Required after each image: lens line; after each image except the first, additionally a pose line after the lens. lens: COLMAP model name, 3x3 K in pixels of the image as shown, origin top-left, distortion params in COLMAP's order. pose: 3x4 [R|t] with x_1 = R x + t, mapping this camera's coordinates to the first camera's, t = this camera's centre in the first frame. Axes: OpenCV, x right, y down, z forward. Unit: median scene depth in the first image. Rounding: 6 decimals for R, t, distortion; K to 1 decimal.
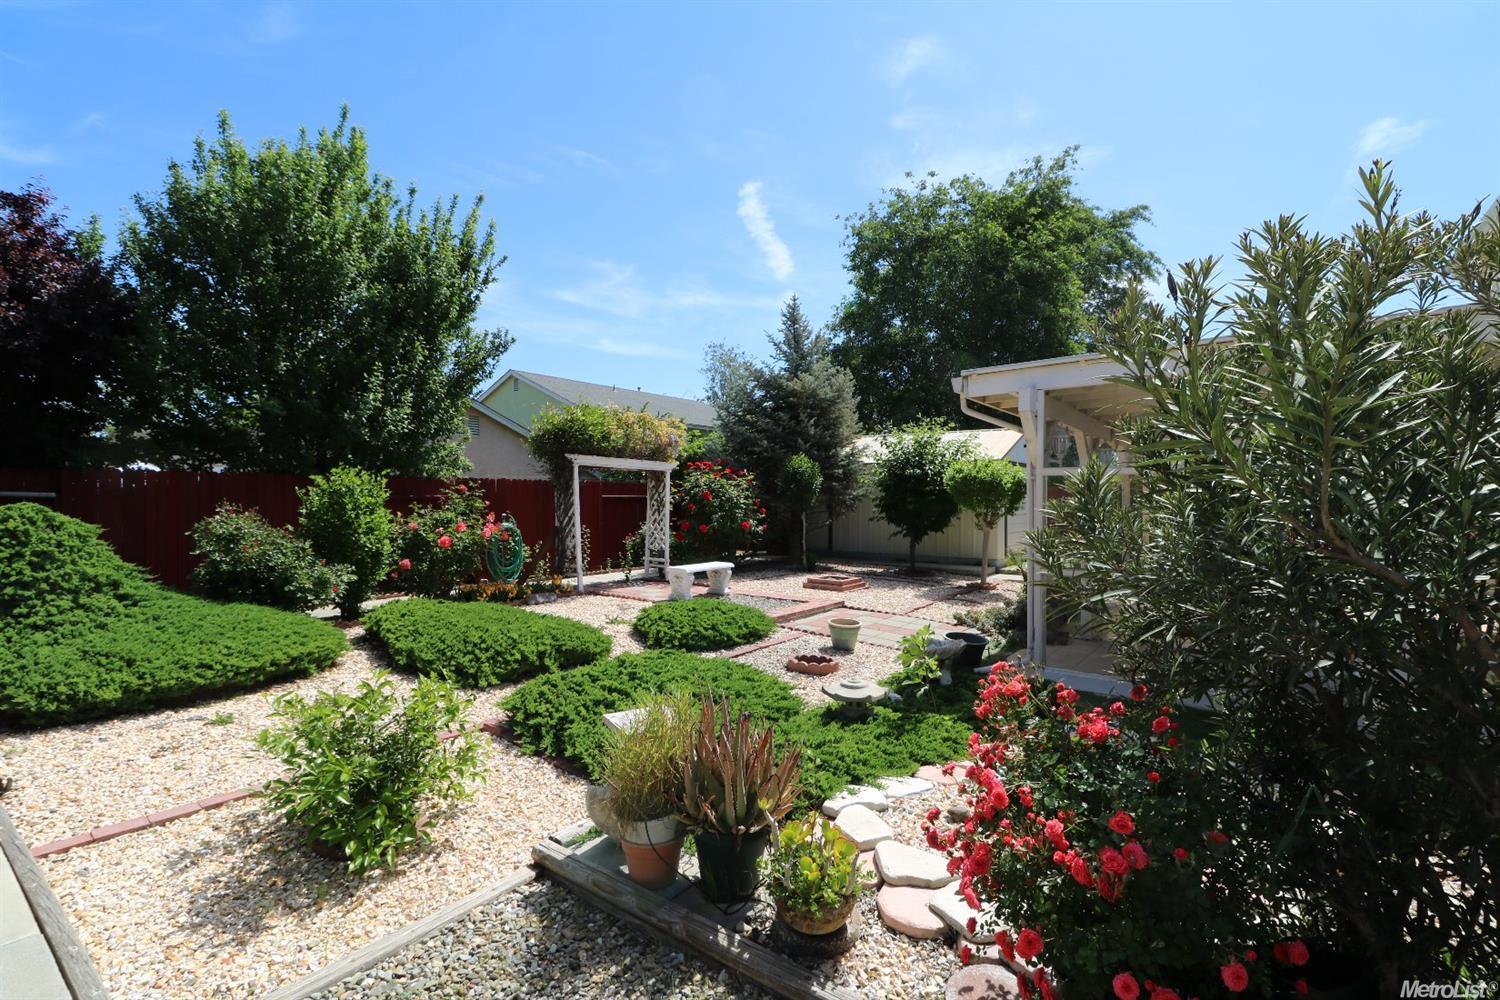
lens RADIAL K [[696.1, 0, 752.2], [0, 696.1, 495.2], [0, 0, 1]] dist [-0.011172, -0.002556]
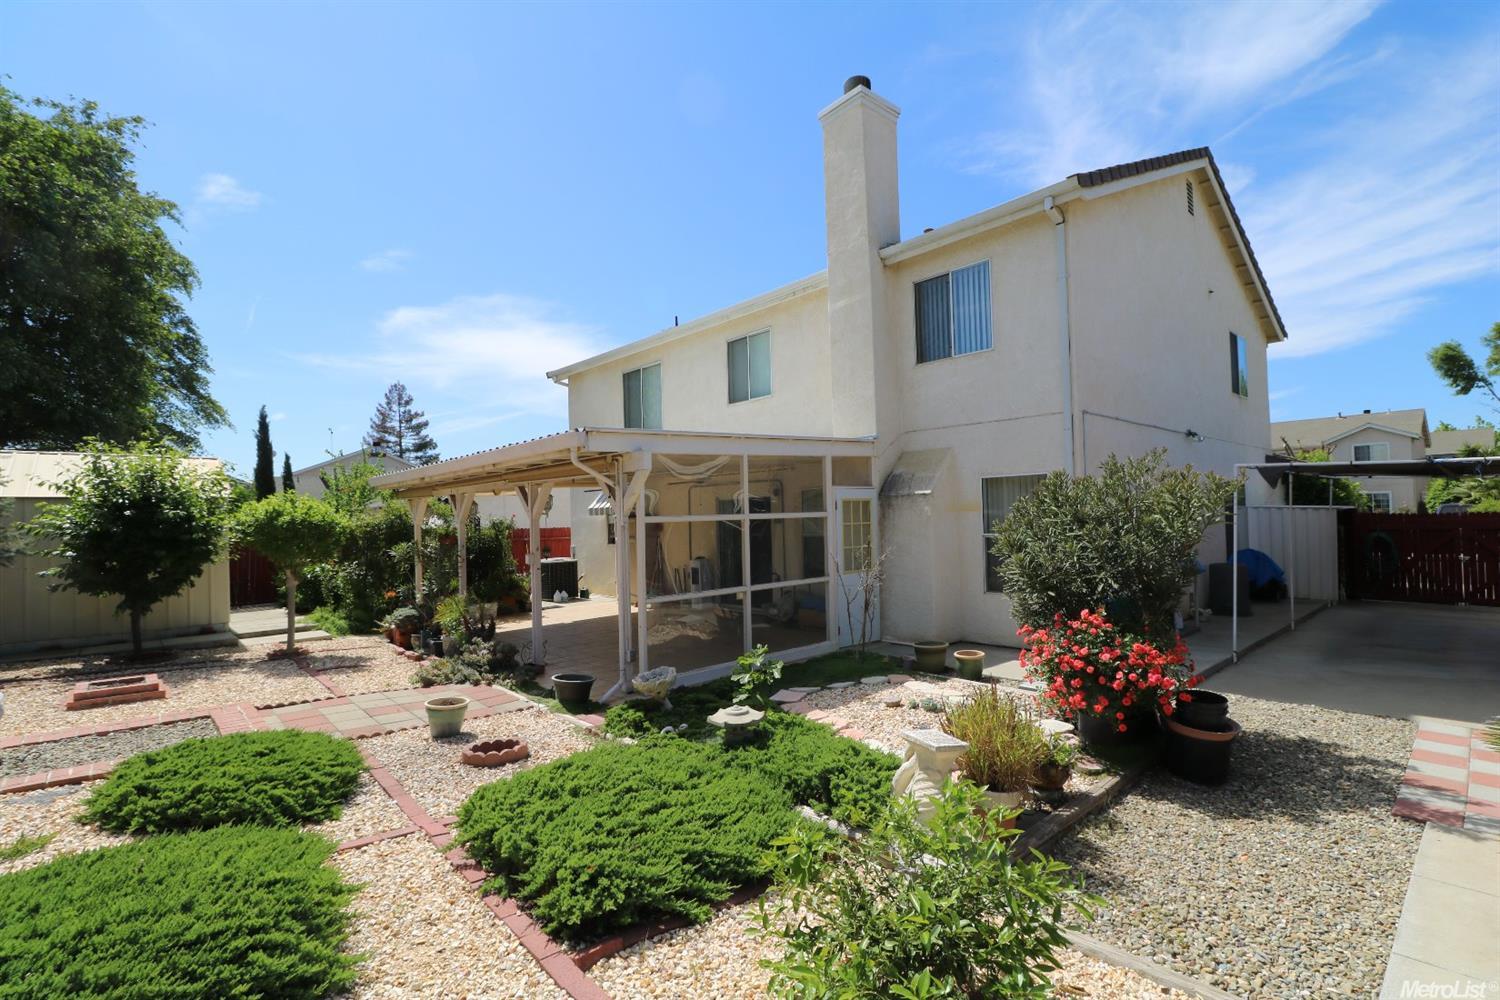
lens RADIAL K [[696.1, 0, 752.7], [0, 696.1, 501.7], [0, 0, 1]] dist [-0.011172, -0.002556]
pose [[0.187136, 0.003926, 0.982326, -0.328434], [0.027491, 0.999579, -0.009232, -0.021953], [-0.981949, 0.028732, 0.186949, 0.263018]]
